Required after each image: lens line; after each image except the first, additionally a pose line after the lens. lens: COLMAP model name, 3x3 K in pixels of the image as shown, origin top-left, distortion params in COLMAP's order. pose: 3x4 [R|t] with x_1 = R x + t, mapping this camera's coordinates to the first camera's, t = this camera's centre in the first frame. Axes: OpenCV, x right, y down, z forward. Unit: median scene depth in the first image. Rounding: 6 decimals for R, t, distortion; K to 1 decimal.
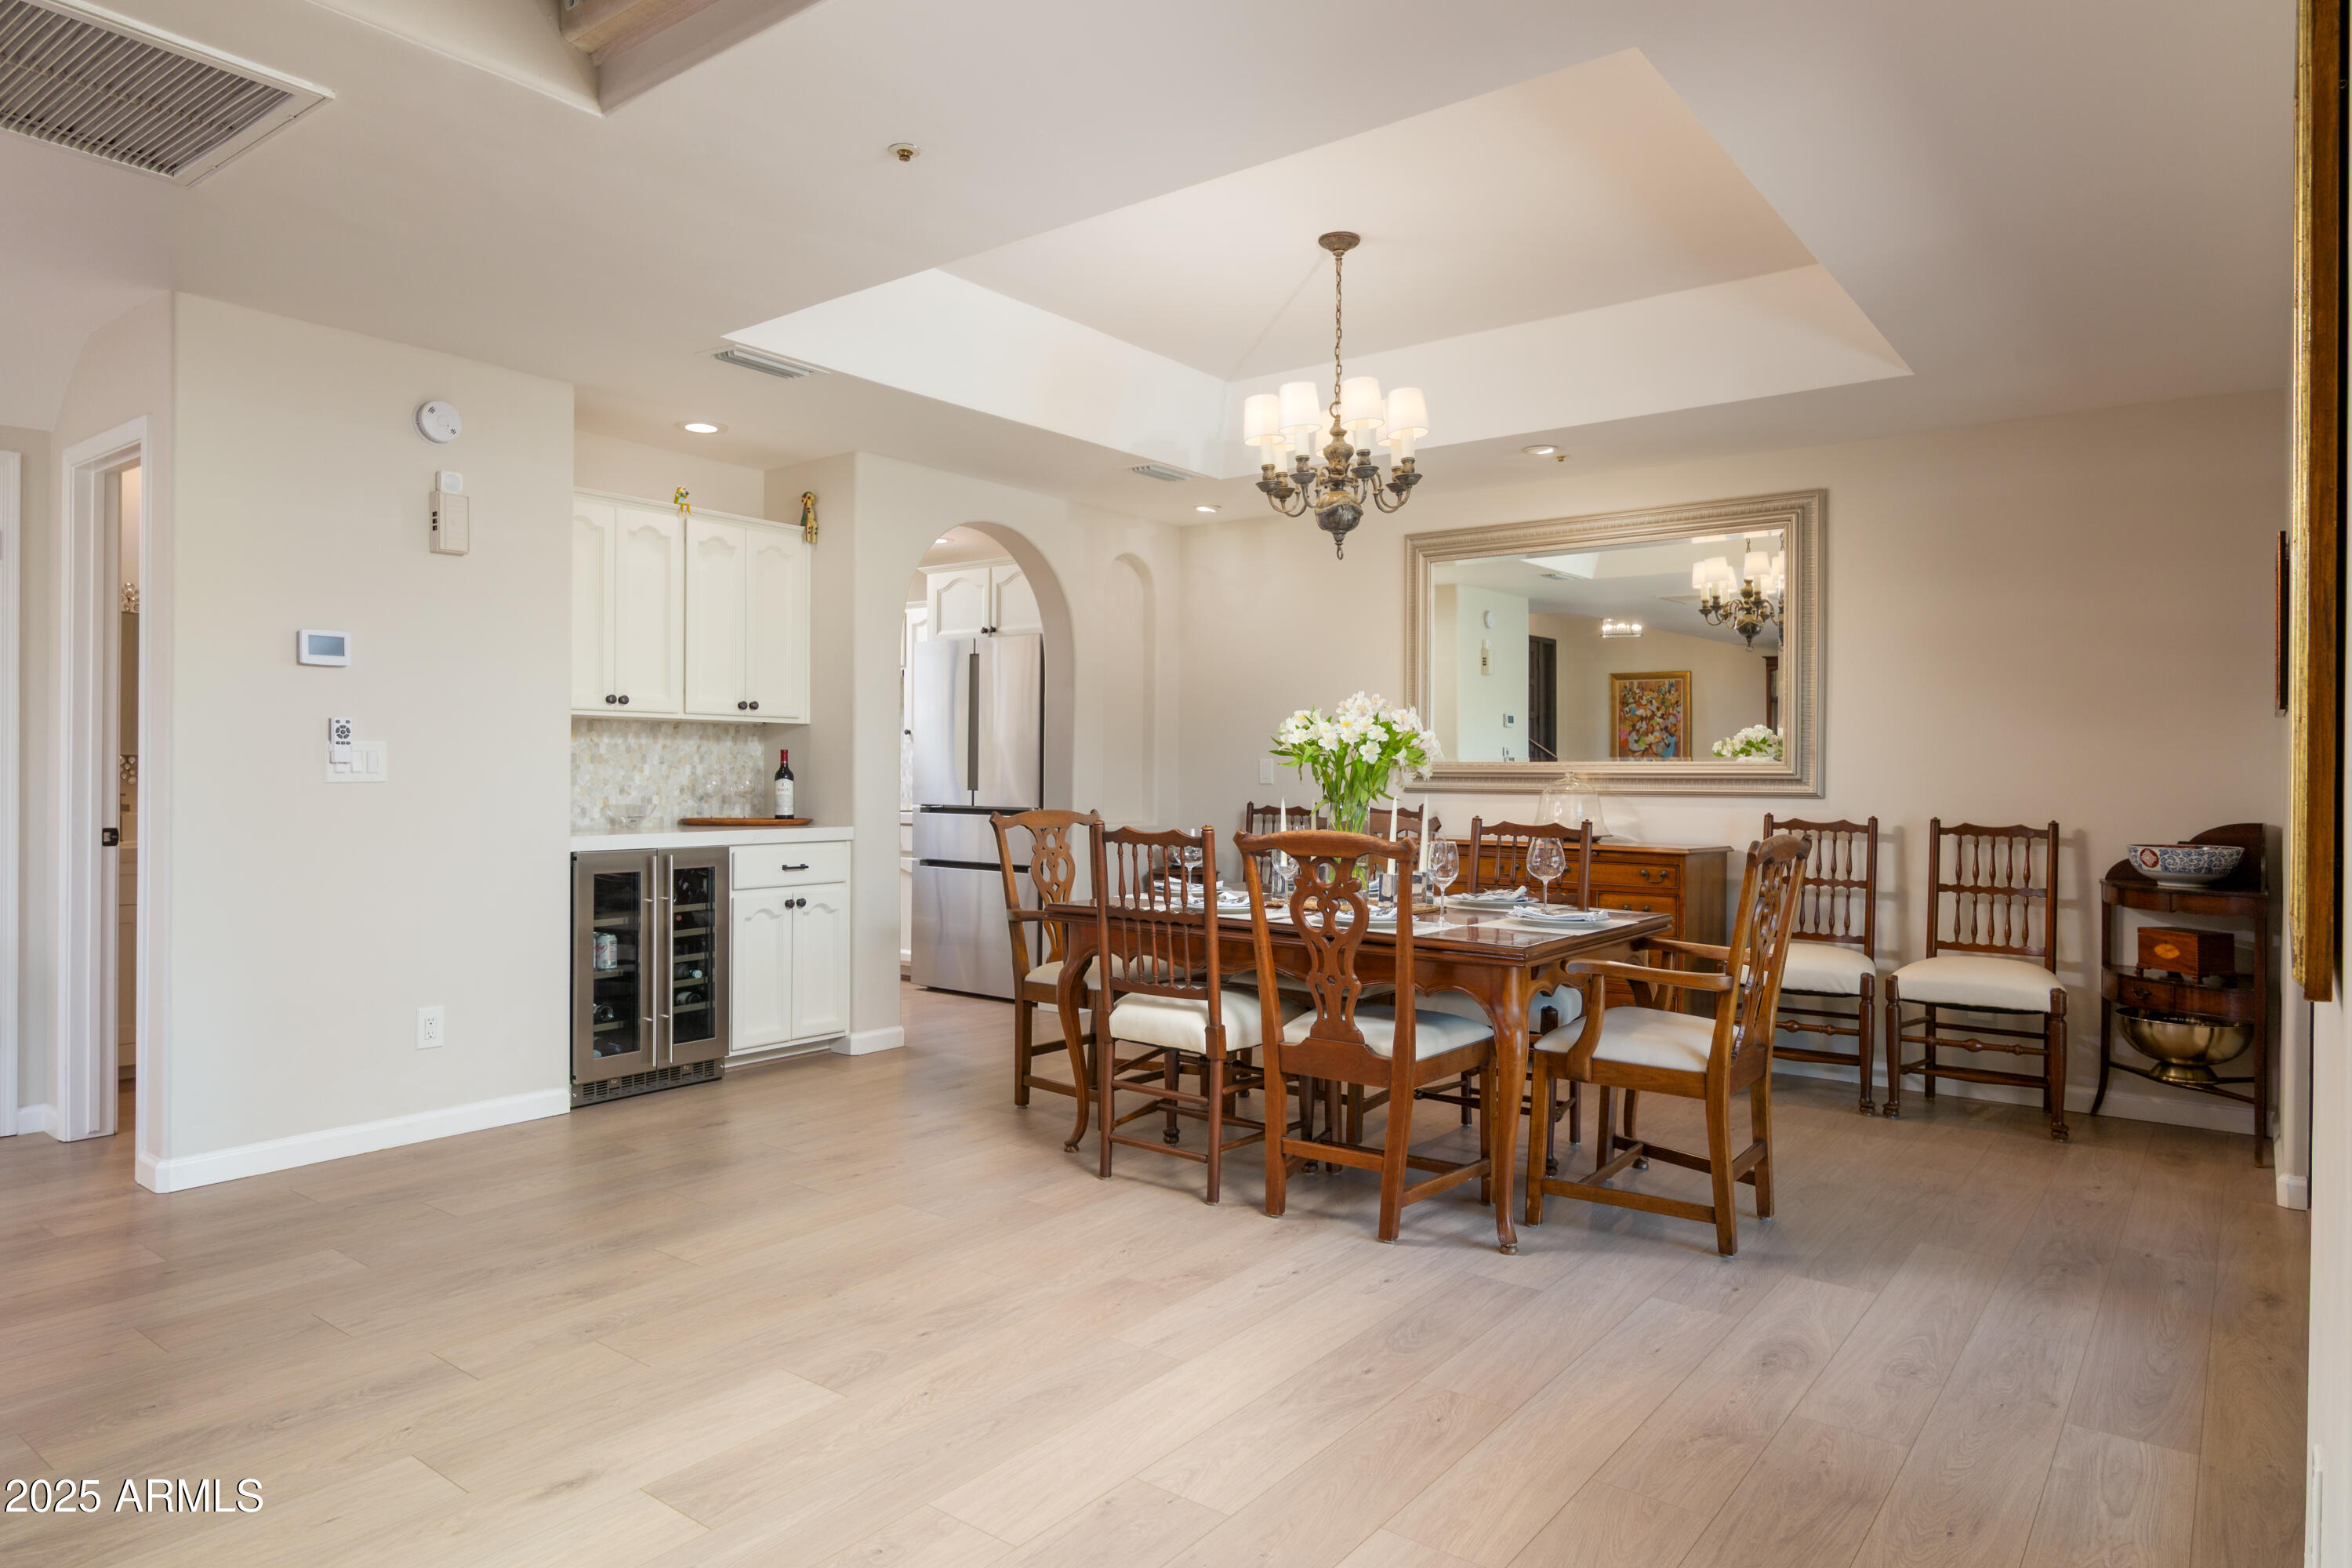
lens RADIAL K [[1450.5, 0, 1180.7], [0, 1450.5, 791.6], [0, 0, 1]] dist [-0.002749, 0.002028]
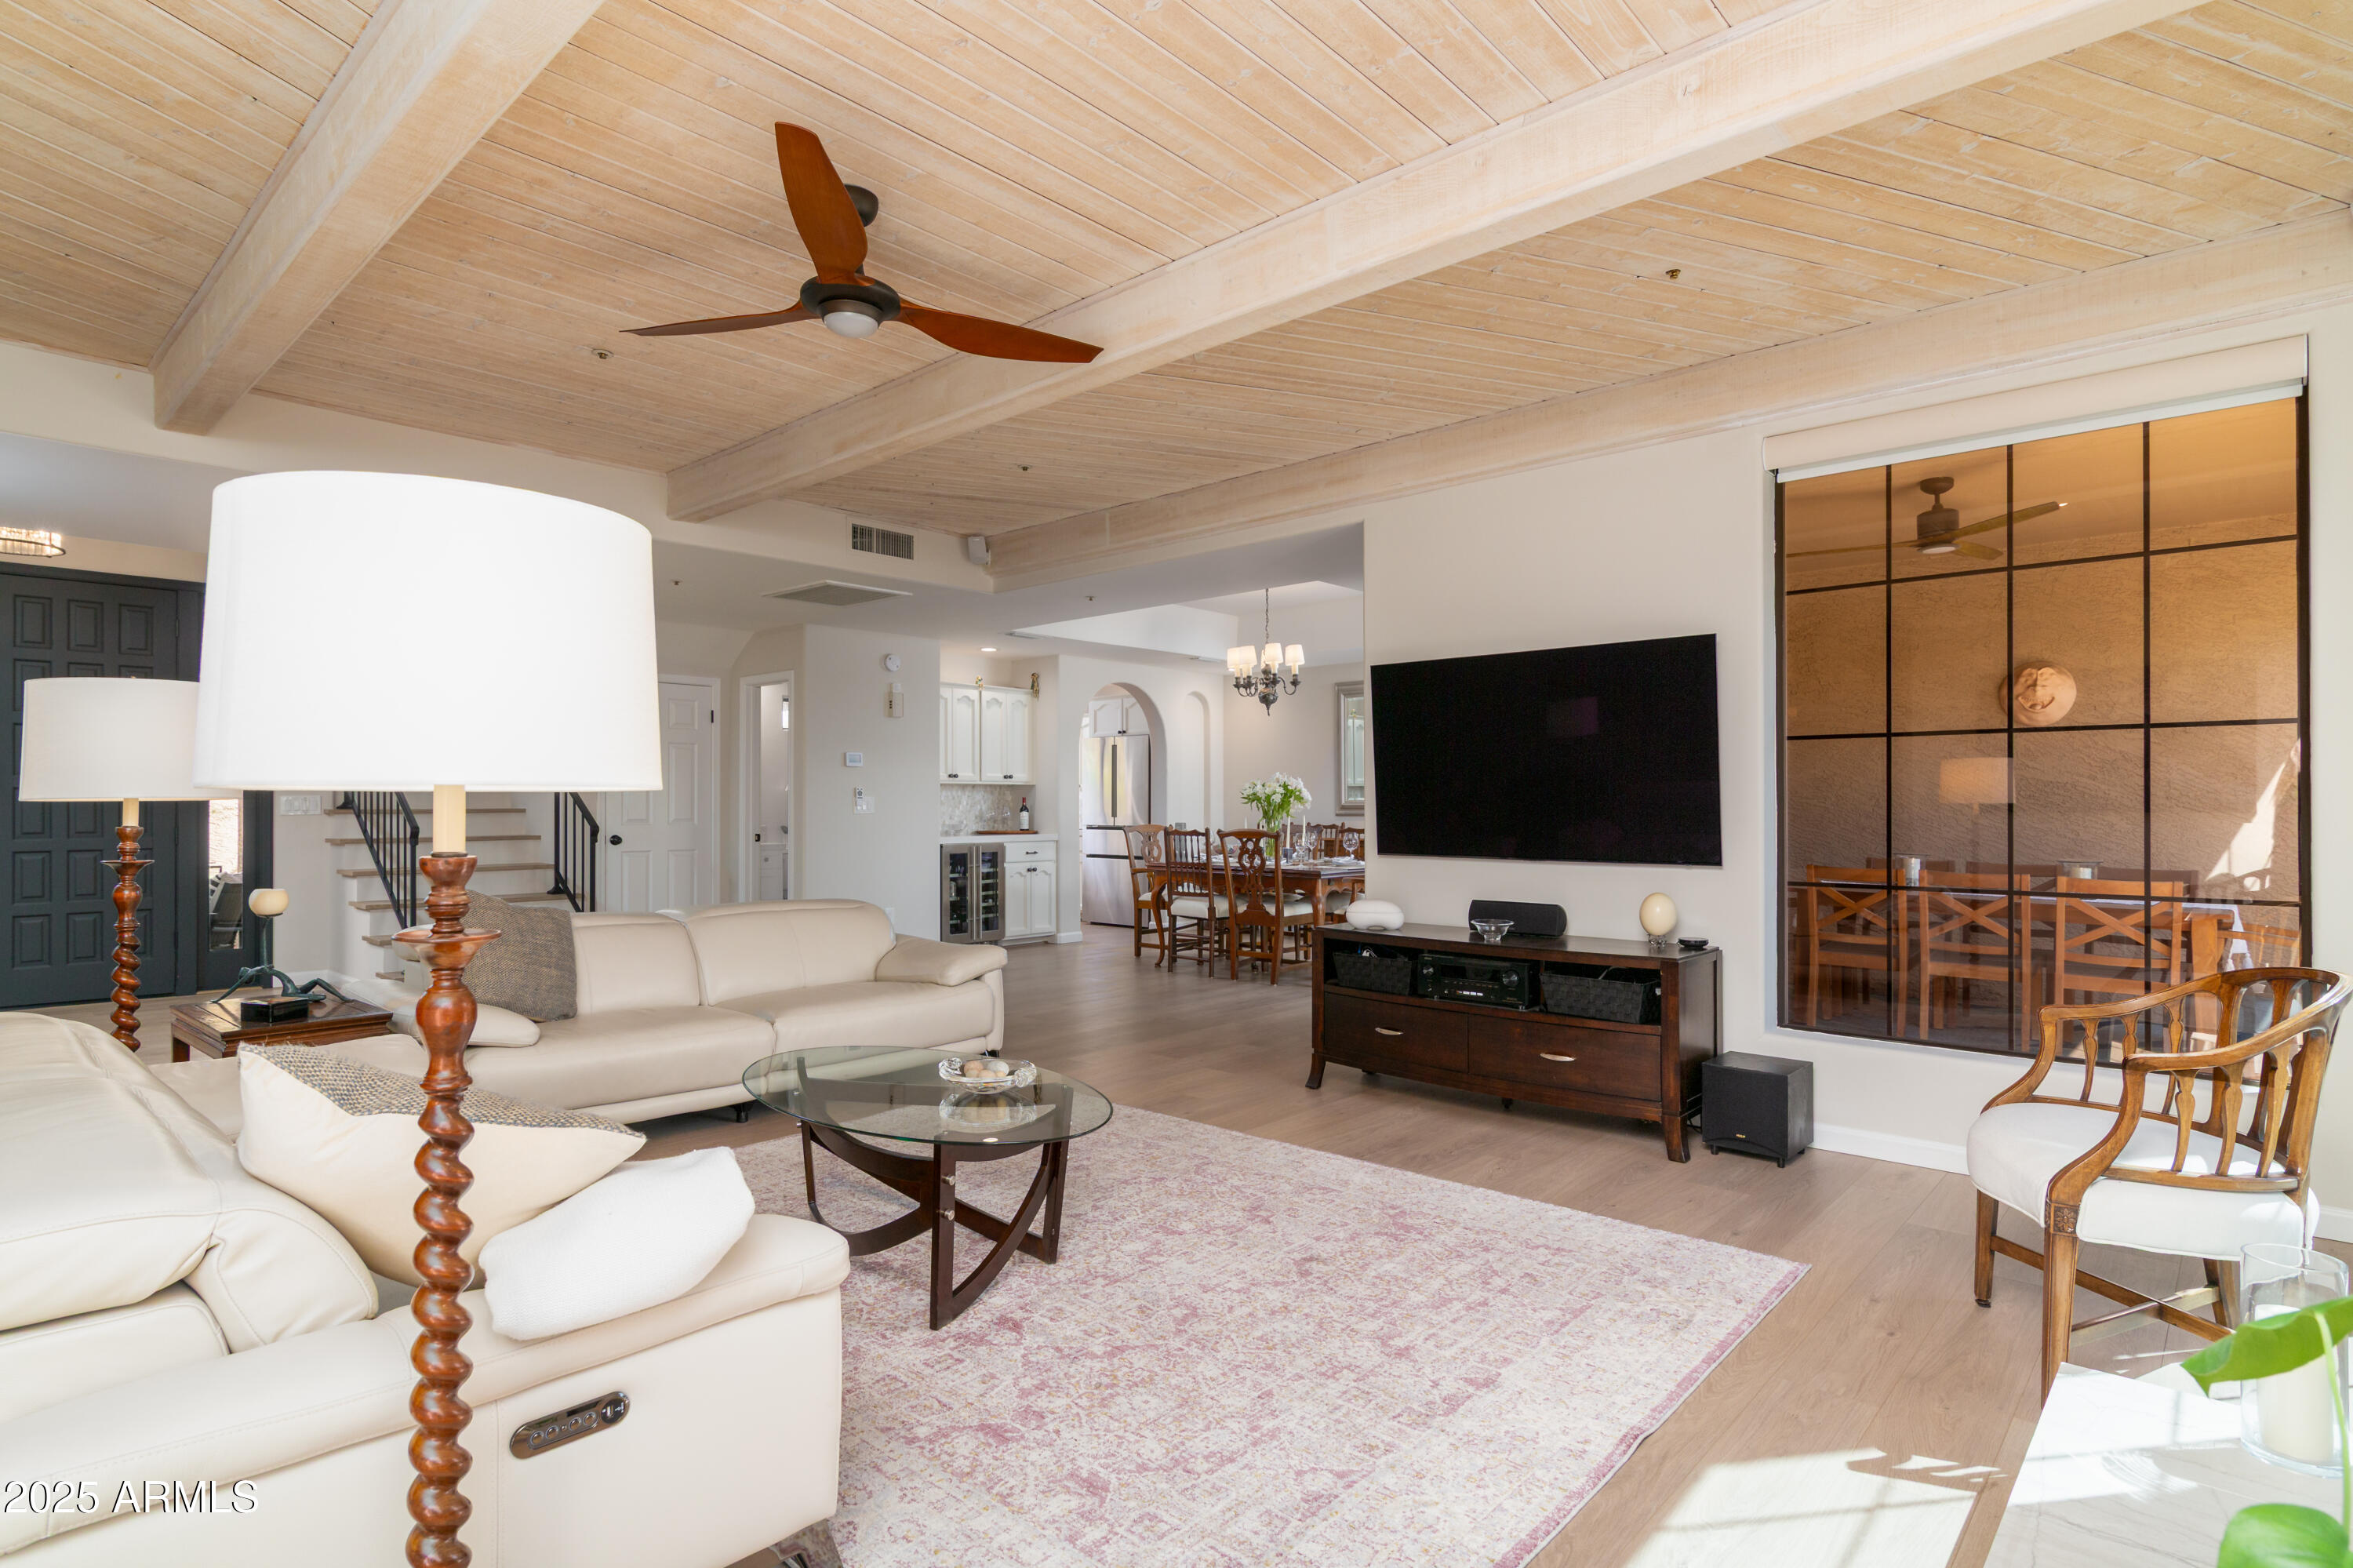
lens RADIAL K [[1234.9, 0, 1175.8], [0, 1234.9, 795.7], [0, 0, 1]] dist [0.000875, -0.002168]
pose [[0.995862, -0.010906, -0.090222, 0.114115], [0.009044, 0.999738, -0.021014, 0.008686], [0.090427, 0.020112, 0.995700, -0.824899]]
